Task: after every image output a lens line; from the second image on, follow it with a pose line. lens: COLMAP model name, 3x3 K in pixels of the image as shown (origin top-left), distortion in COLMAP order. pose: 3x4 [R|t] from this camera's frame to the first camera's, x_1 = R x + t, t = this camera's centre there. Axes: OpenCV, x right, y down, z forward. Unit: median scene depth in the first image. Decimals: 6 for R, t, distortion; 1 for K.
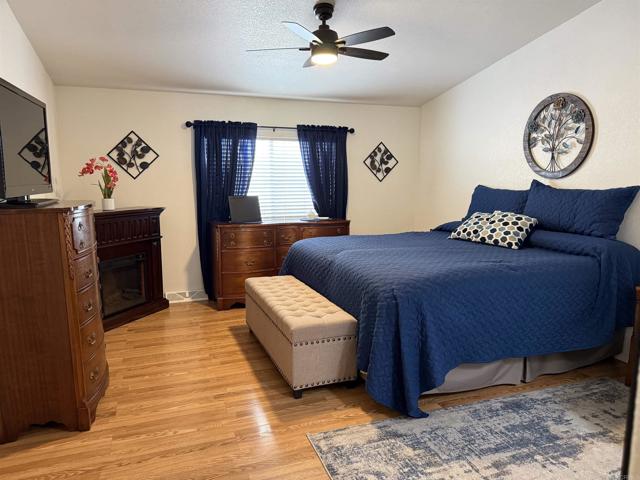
lens RADIAL K [[448.3, 0, 322.0], [0, 448.3, 240.2], [0, 0, 1]] dist [0.040231, -0.045706]
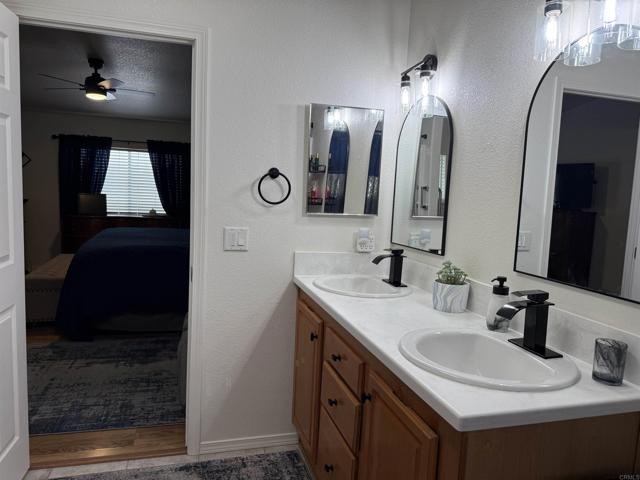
lens RADIAL K [[448.3, 0, 315.8], [0, 448.3, 244.5], [0, 0, 1]] dist [0.040231, -0.045706]
pose [[0.995372, 0.057898, -0.076695, 0.559689], [-0.058542, 0.998266, -0.006168, 0.017079], [0.076205, 0.010629, 0.997036, -0.236710]]
